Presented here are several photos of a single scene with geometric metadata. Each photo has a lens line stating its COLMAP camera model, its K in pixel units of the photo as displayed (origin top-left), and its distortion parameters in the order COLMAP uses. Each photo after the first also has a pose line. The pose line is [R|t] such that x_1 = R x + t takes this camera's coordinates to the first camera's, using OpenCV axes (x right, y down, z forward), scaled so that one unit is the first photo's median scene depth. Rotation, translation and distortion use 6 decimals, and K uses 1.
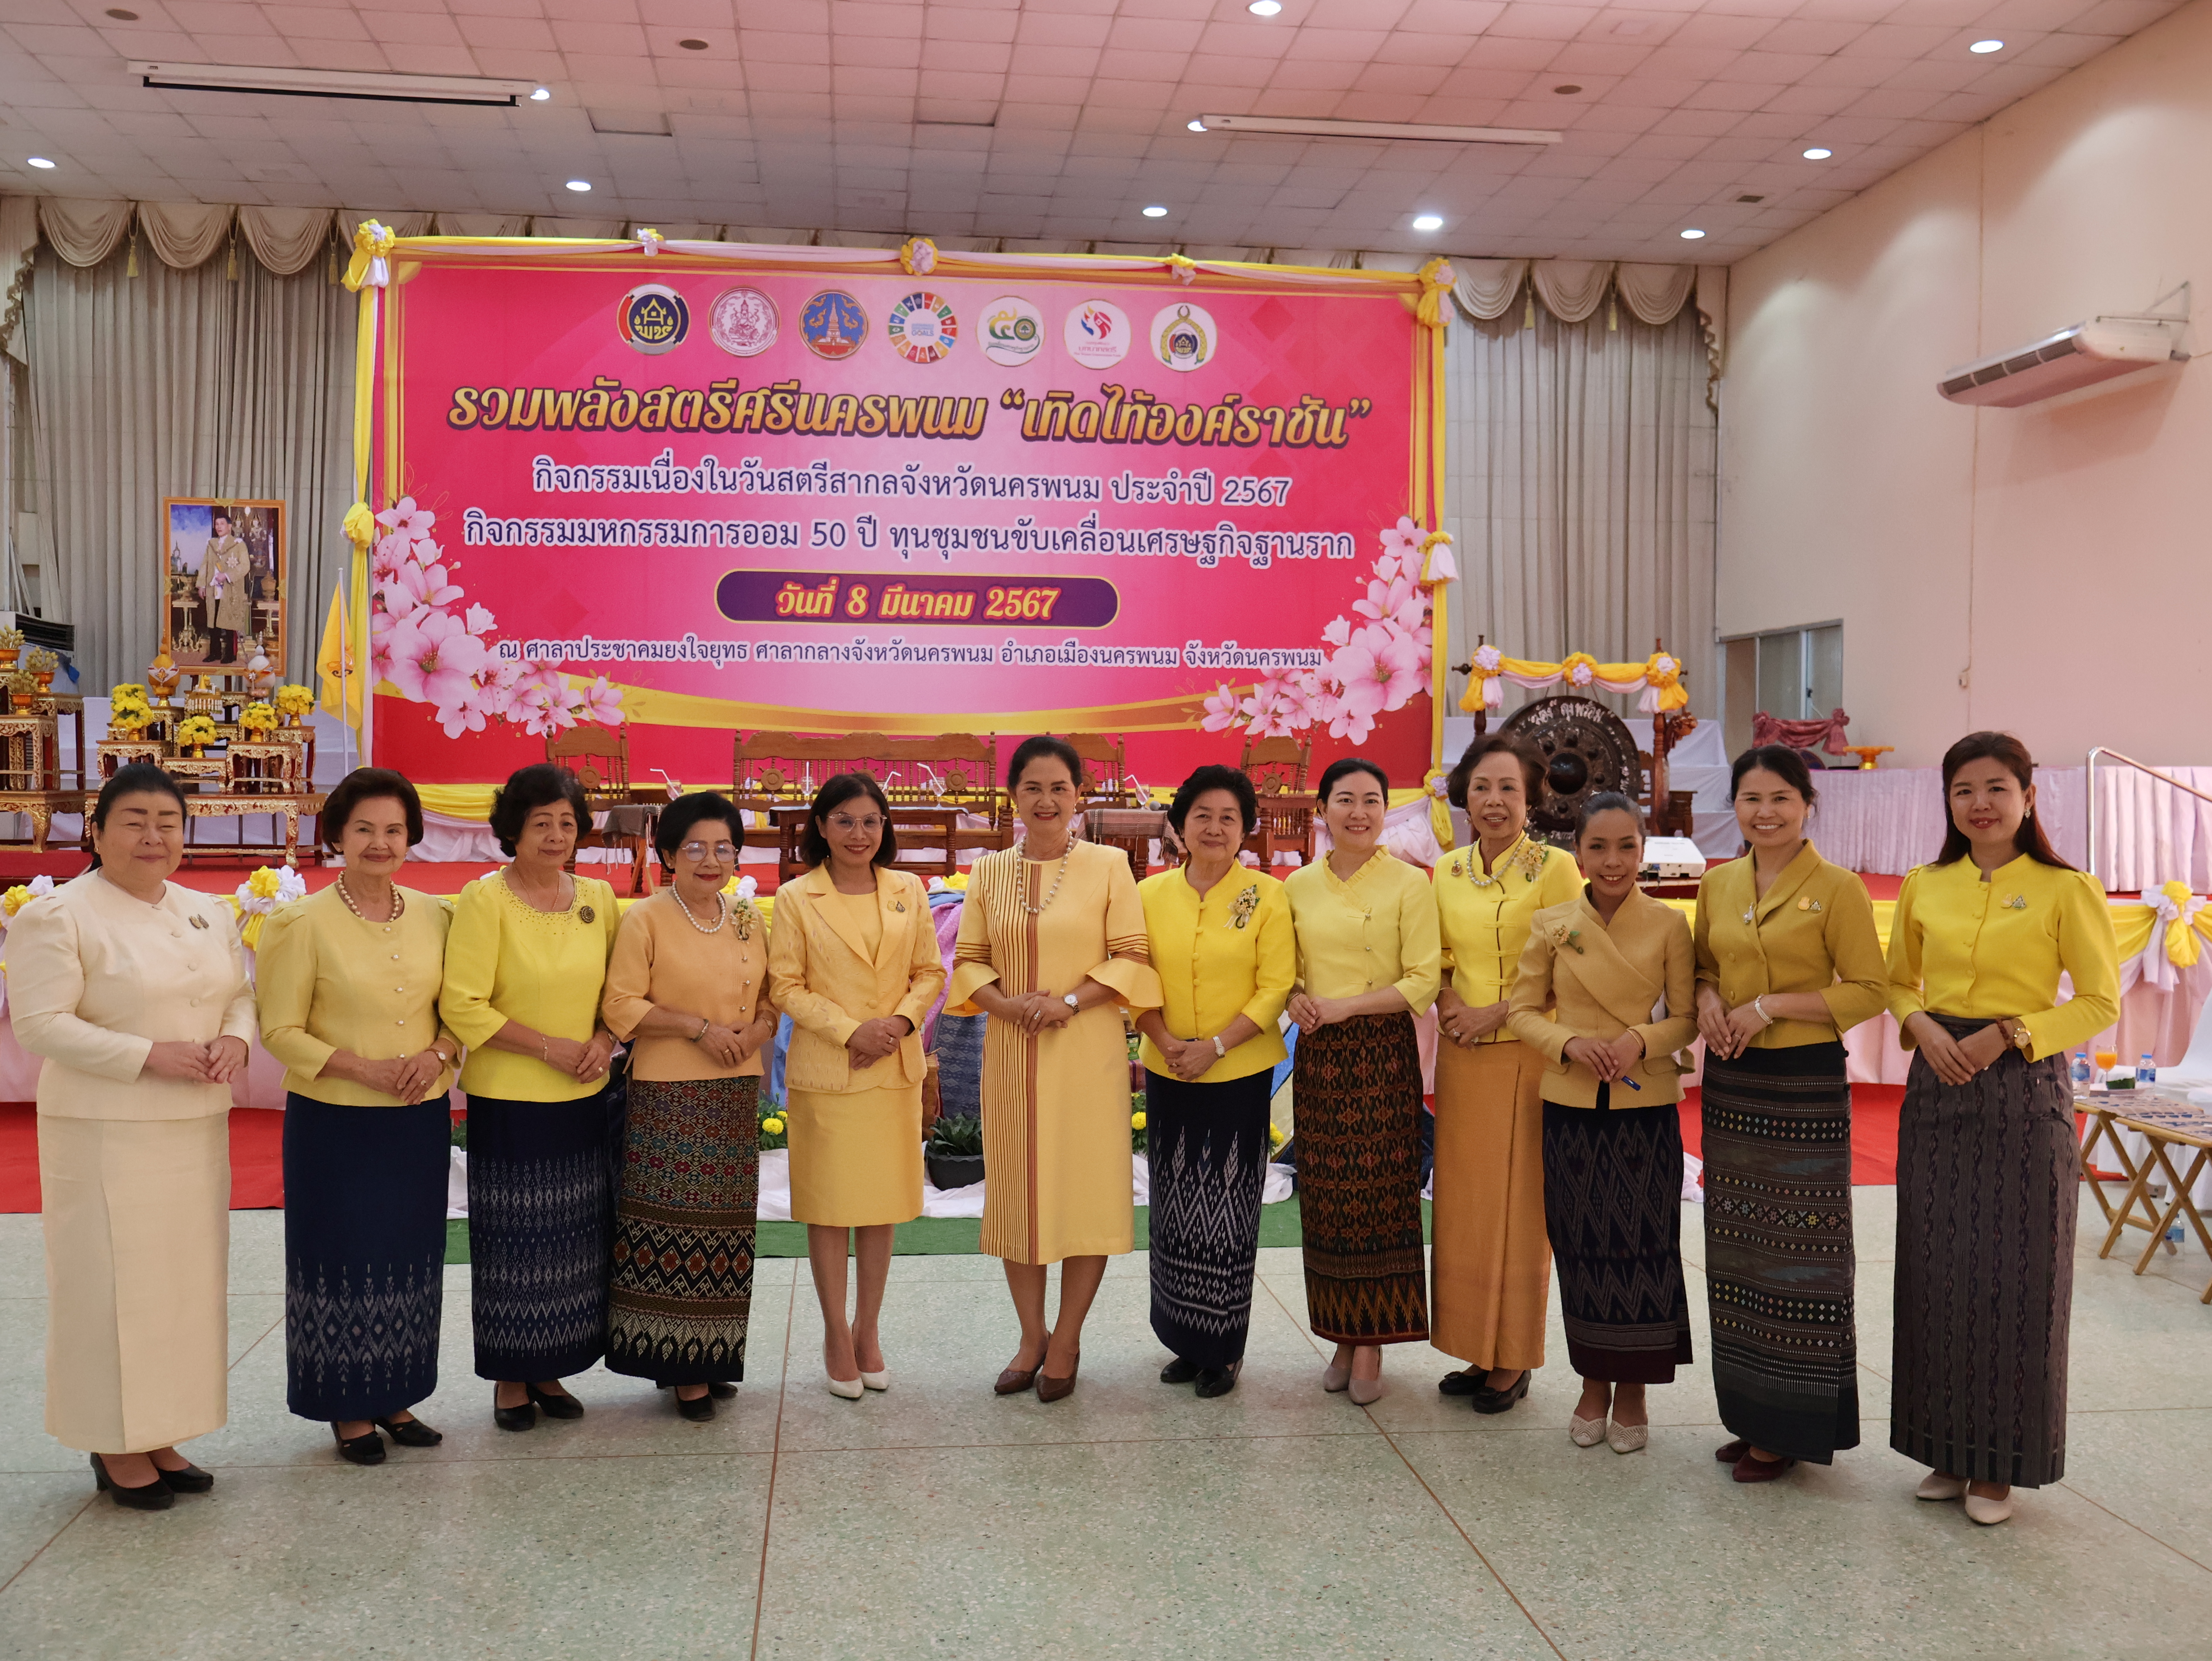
lens RADIAL K [[2059.4, 0, 1105.0], [0, 2059.4, 823.7], [0, 0, 1]] dist [-0.007759, 0.000000]
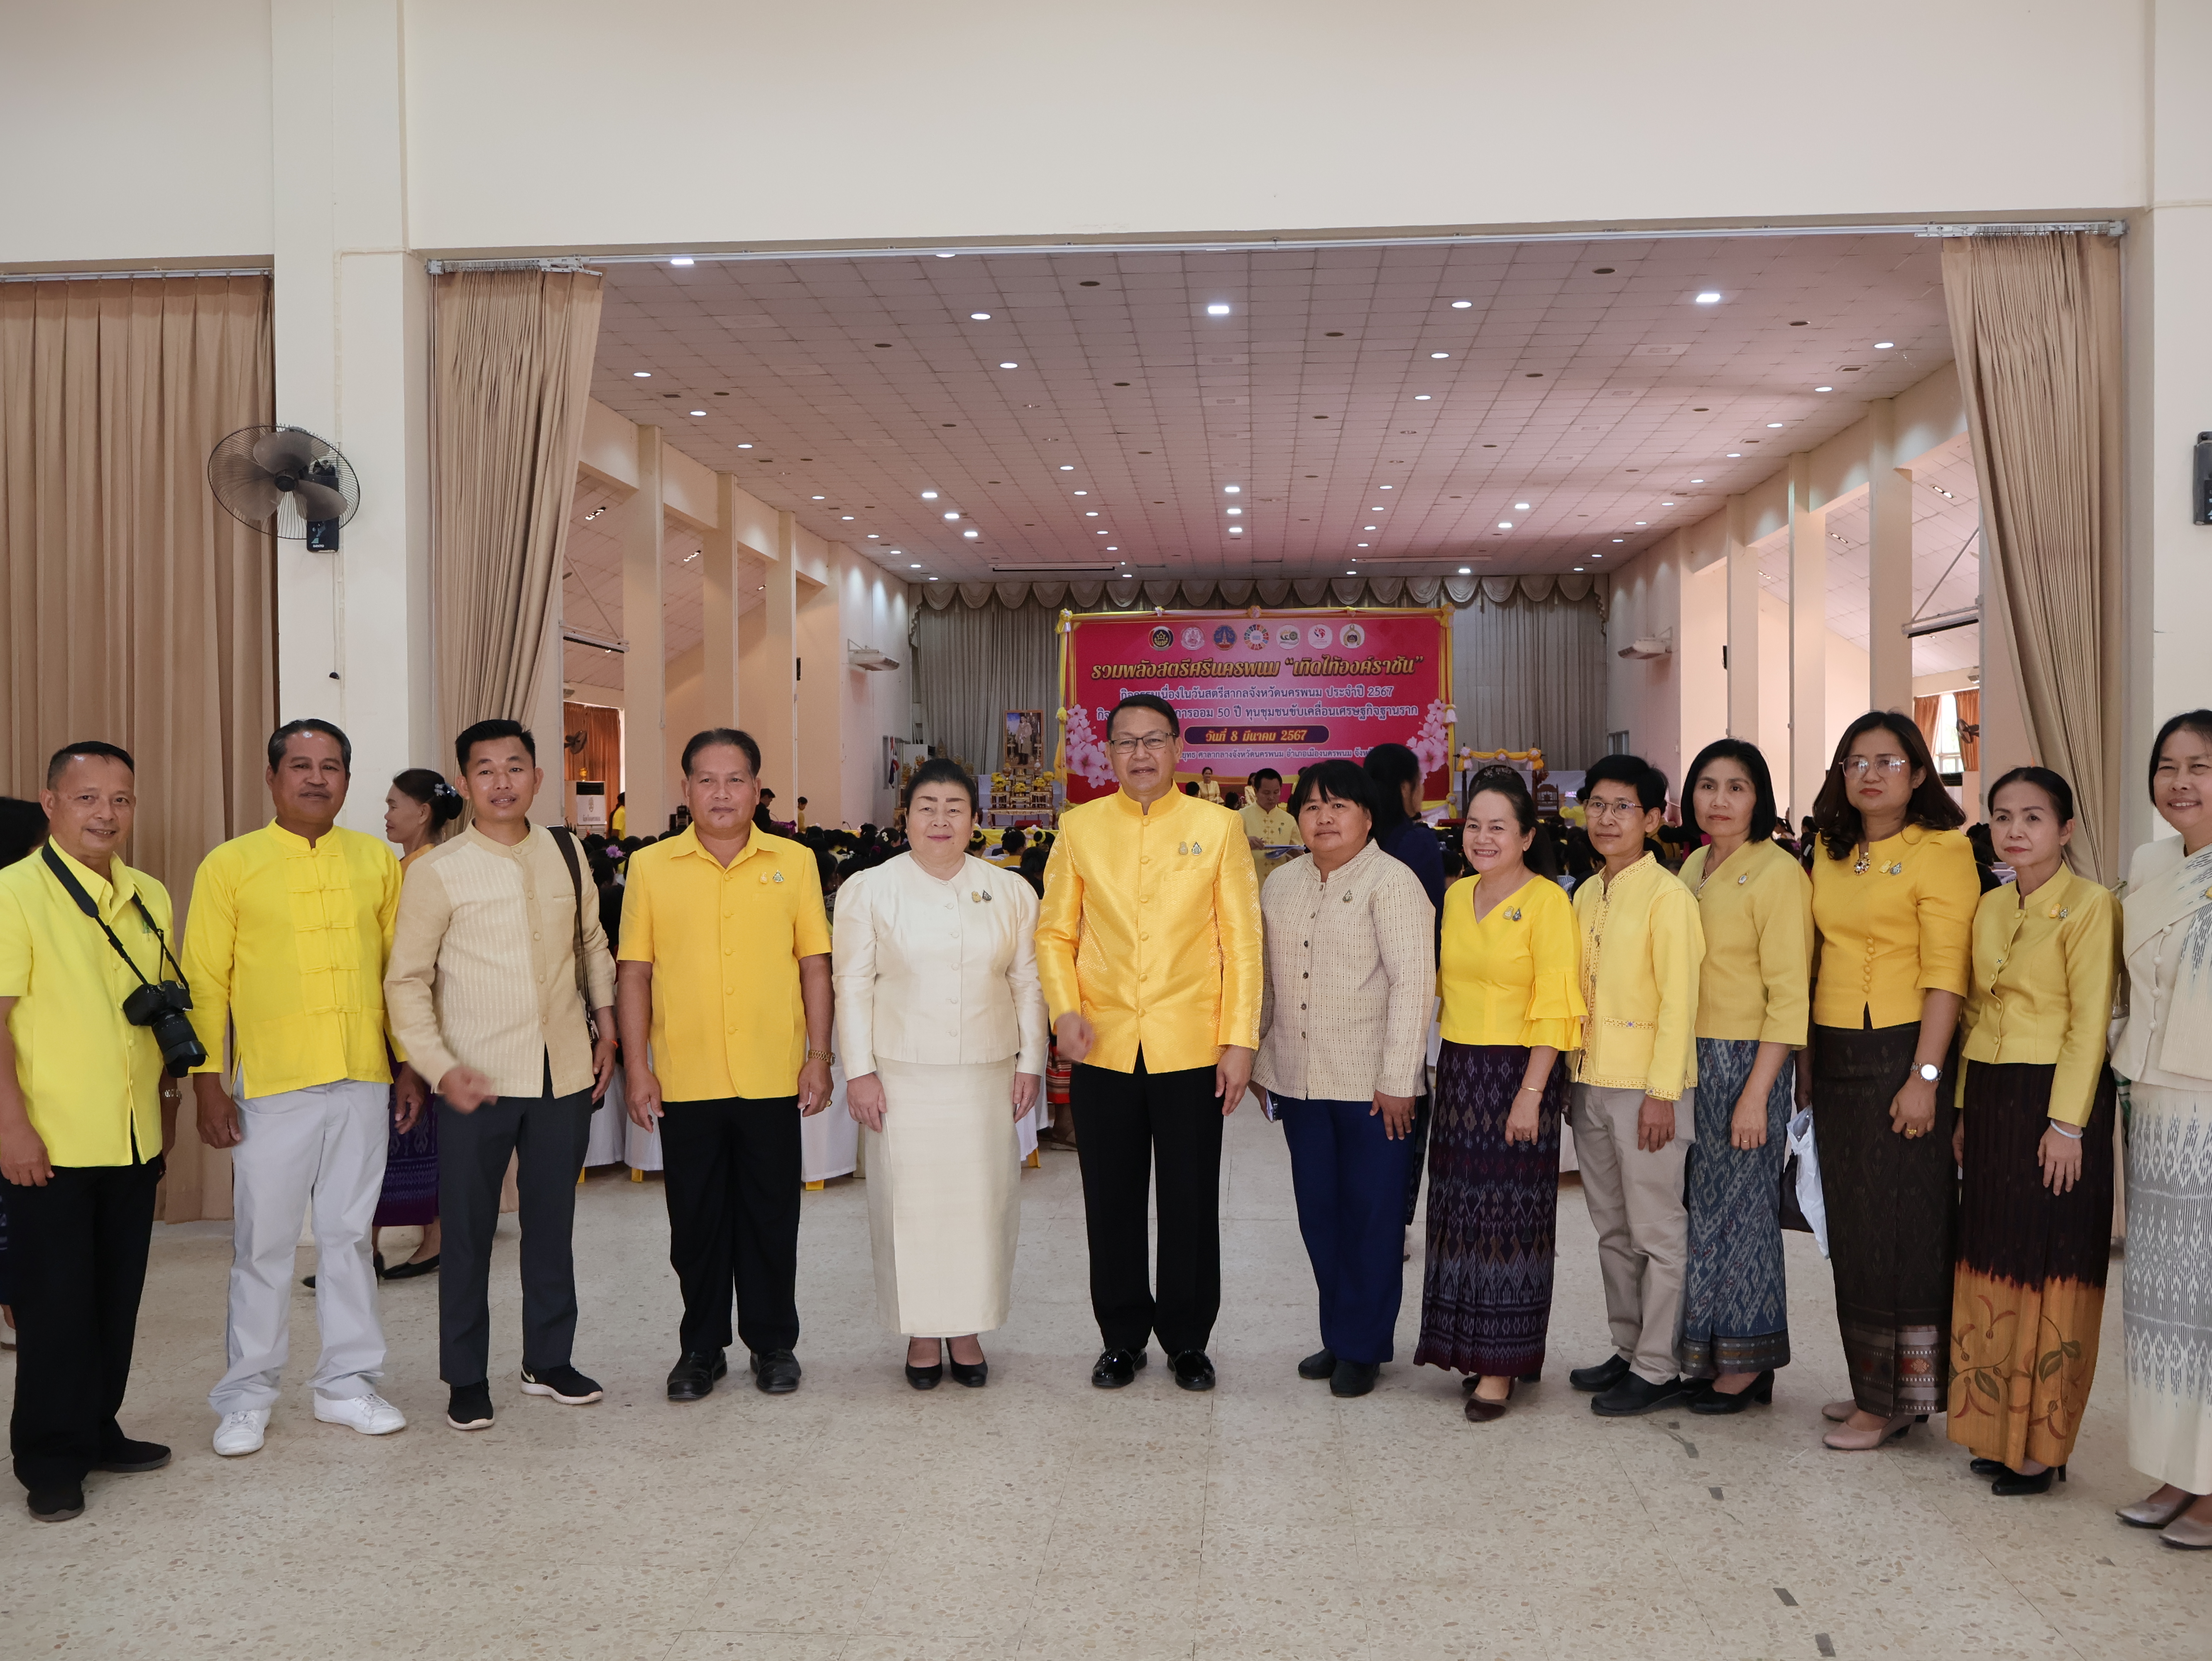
lens RADIAL K [[2003.1, 0, 1115.6], [0, 2003.1, 812.7], [0, 0, 1]] dist [0.045361, 0.000000]
pose [[0.981889, -0.015905, -0.188786, 0.230907], [0.011690, 0.999657, -0.023421, 0.056499], [0.189094, 0.020790, 0.981739, -1.679482]]
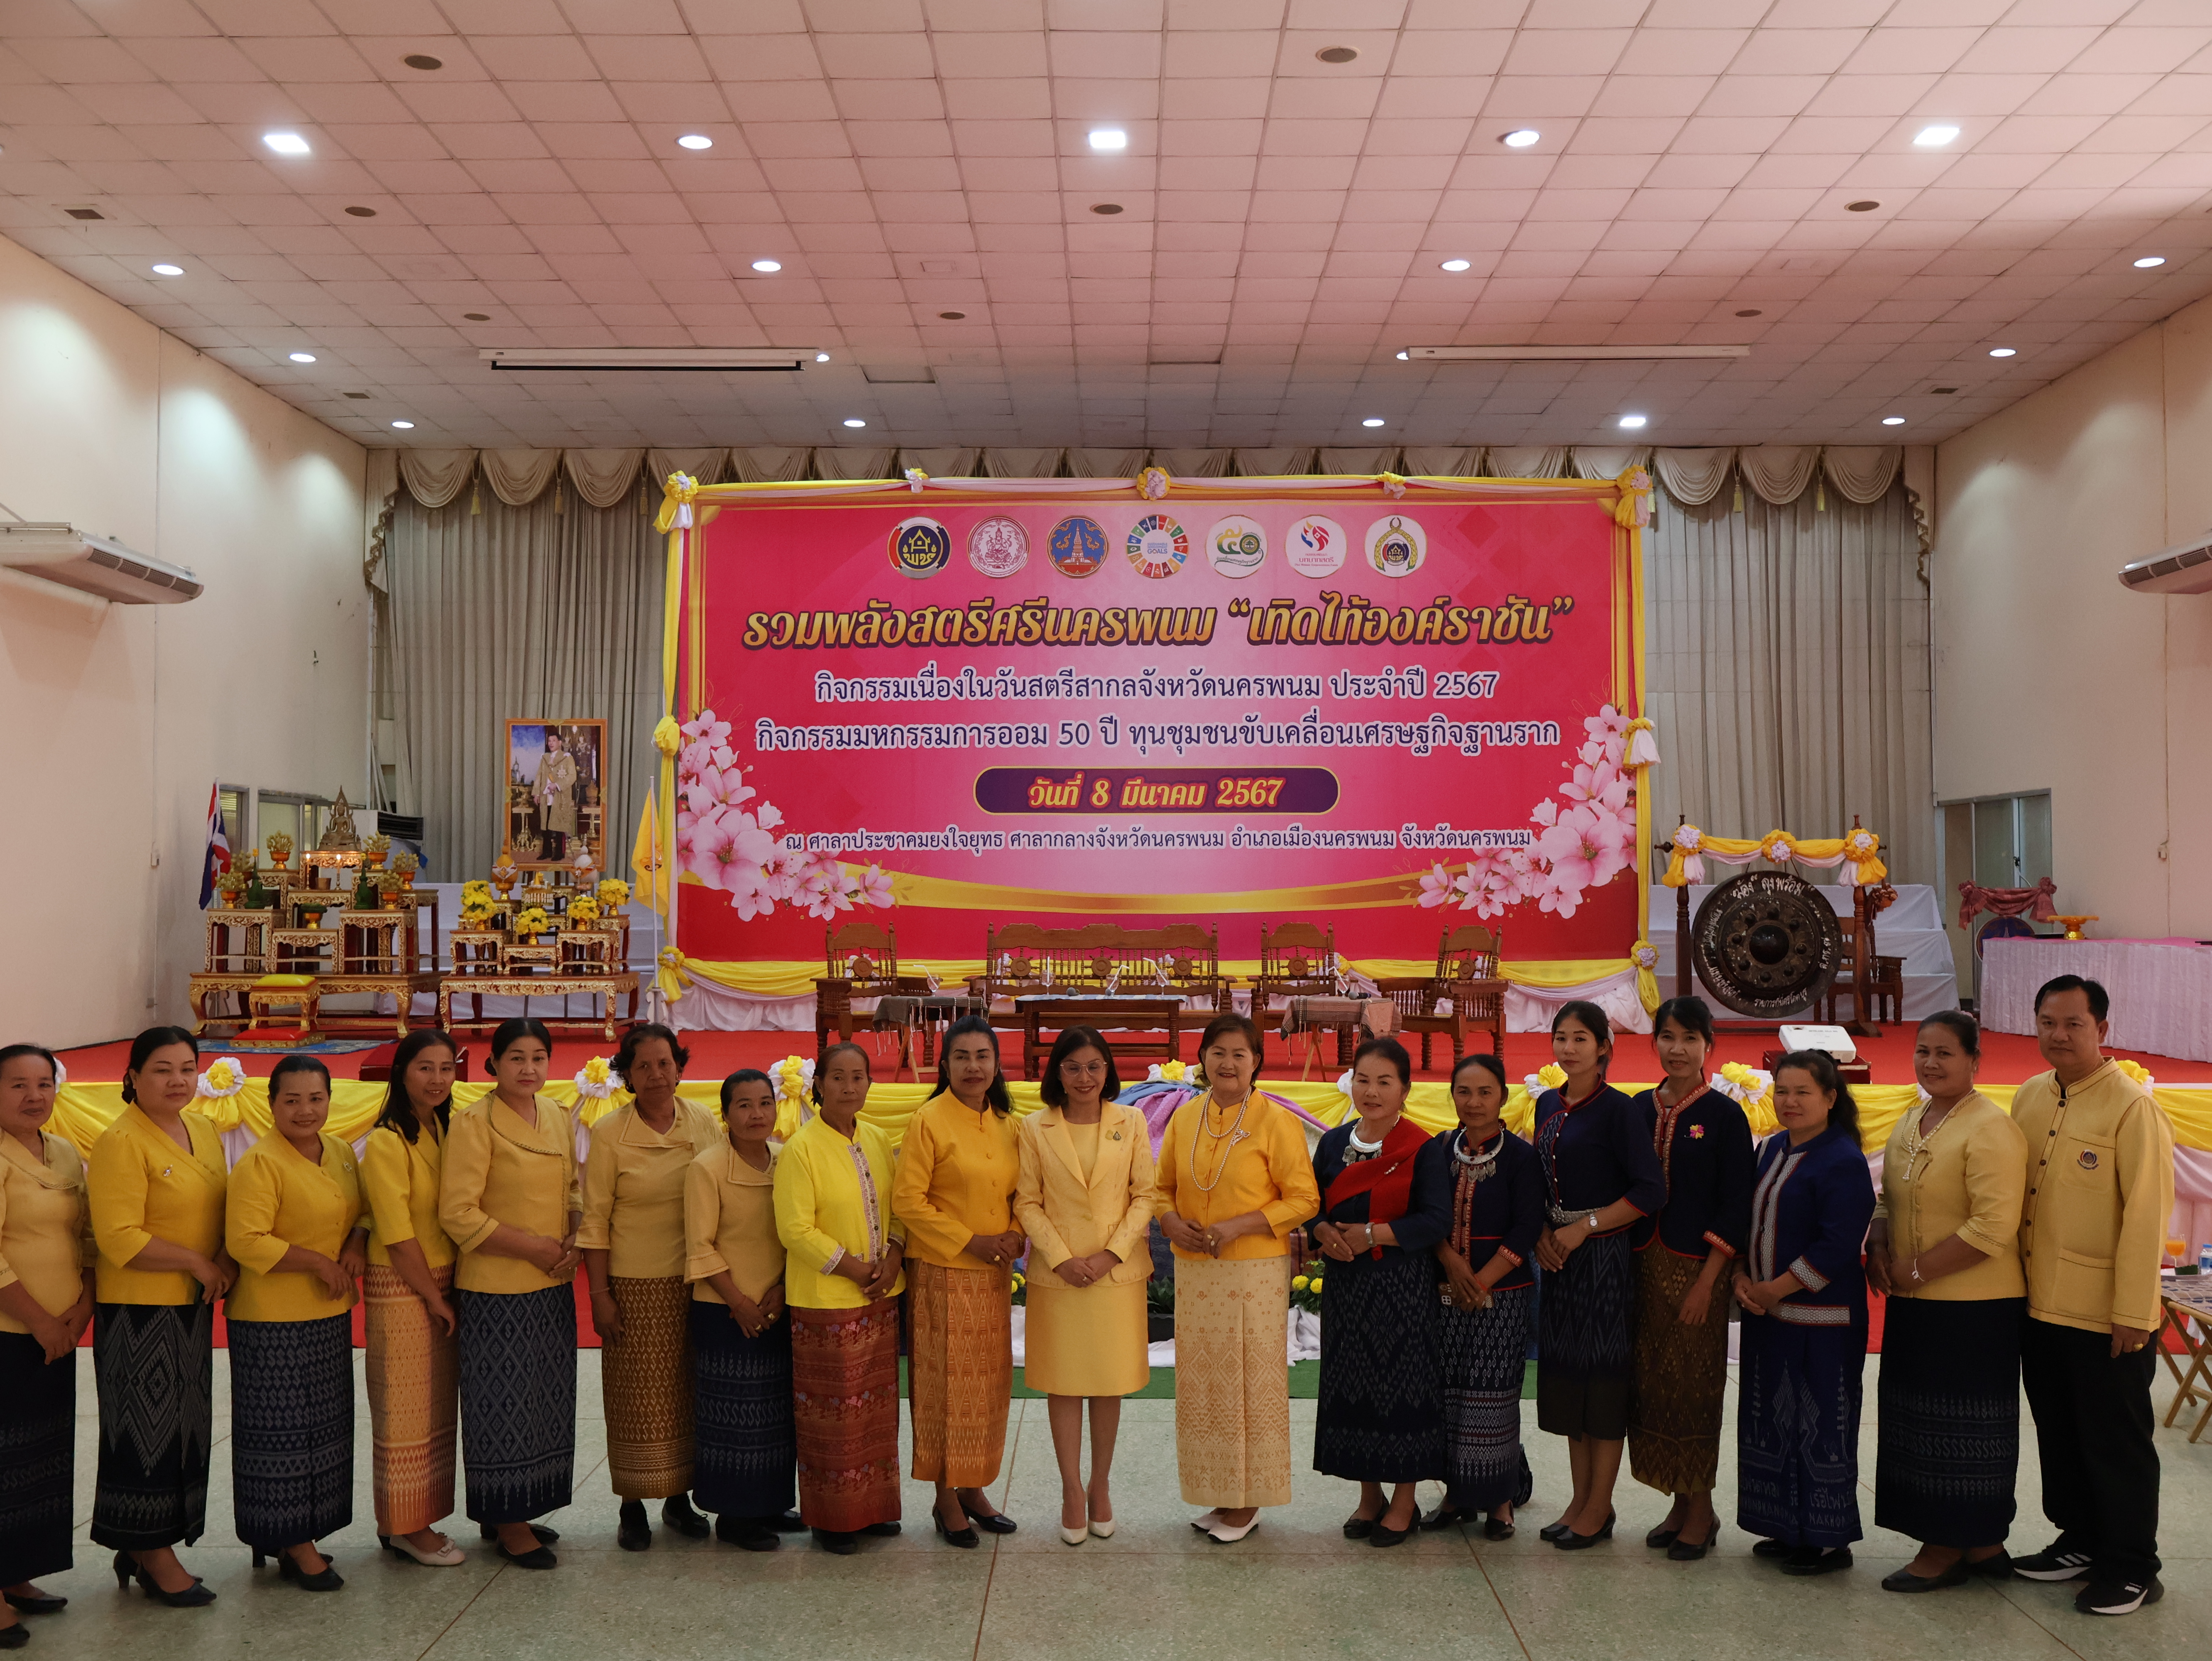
lens RADIAL K [[2059.4, 0, 1096.7], [0, 2059.4, 835.9], [0, 0, 1]] dist [-0.007759, 0.000000]
pose [[0.990842, -0.013475, -0.134351, 0.025948], [0.005887, 0.998373, -0.056716, -0.022504], [0.134897, 0.055406, 0.989309, -0.093211]]
